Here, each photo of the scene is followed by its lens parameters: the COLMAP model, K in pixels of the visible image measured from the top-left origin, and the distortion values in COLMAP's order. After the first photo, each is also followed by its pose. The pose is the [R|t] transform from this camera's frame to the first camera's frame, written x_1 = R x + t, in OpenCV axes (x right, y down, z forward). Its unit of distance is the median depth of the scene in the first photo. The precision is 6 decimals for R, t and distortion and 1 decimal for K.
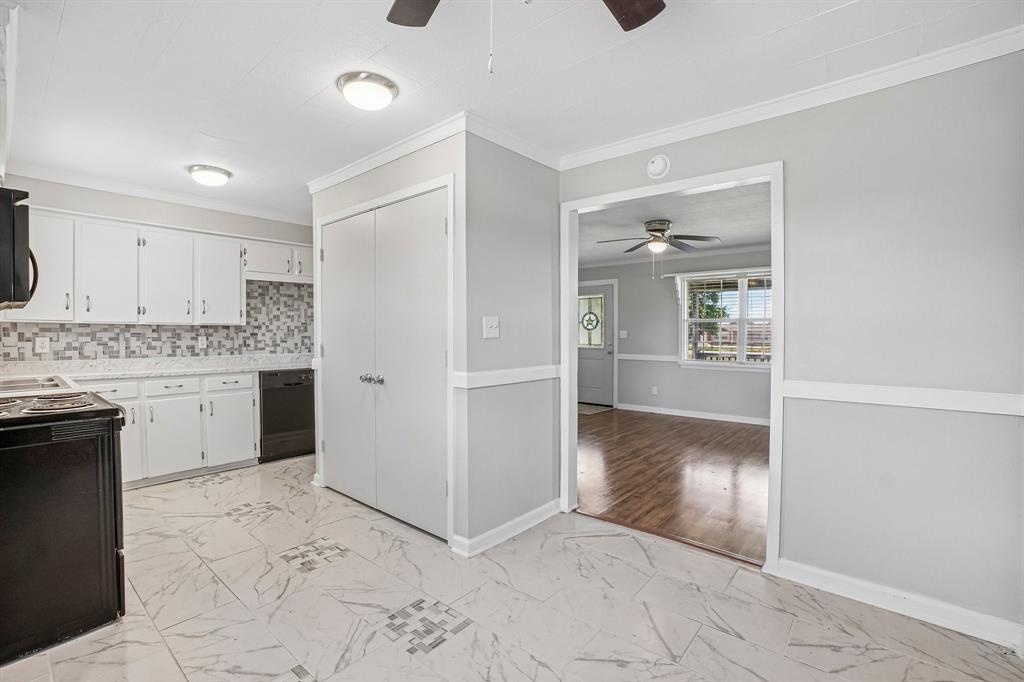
lens RADIAL K [[450.7, 0, 504.3], [0, 450.7, 340.9], [0, 0, 1]] dist [-0.064817, 0.022876]
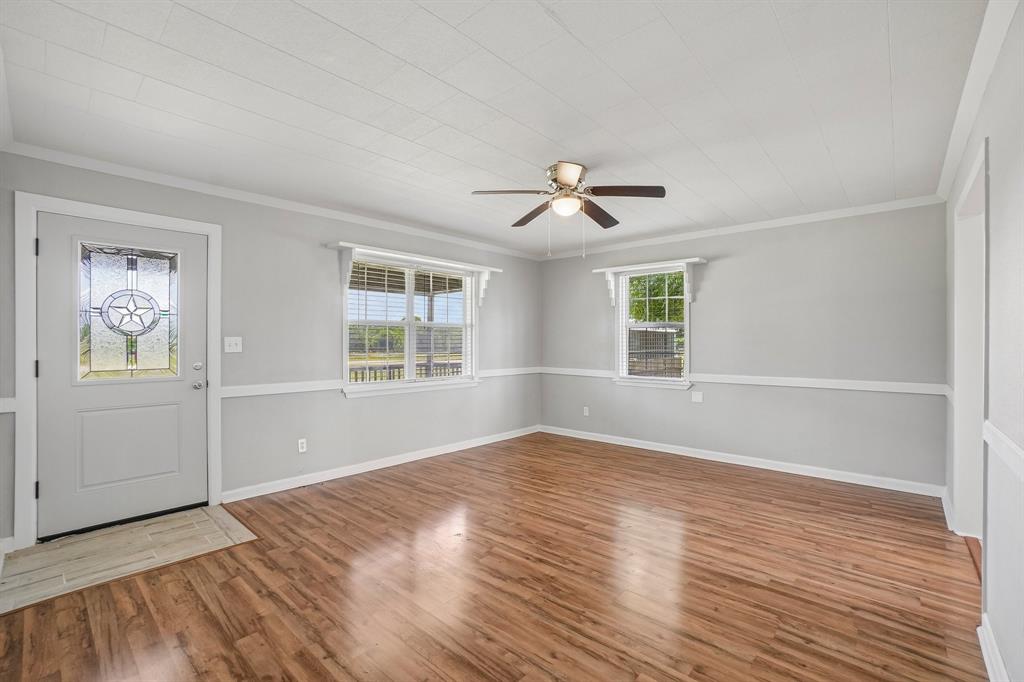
lens RADIAL K [[450.7, 0, 504.3], [0, 450.7, 340.9], [0, 0, 1]] dist [-0.064817, 0.022876]
pose [[0.030523, -0.002070, 0.999532, -0.346297], [0.014920, 0.999887, 0.001615, -0.026823], [-0.999423, 0.014864, 0.030551, 1.239336]]
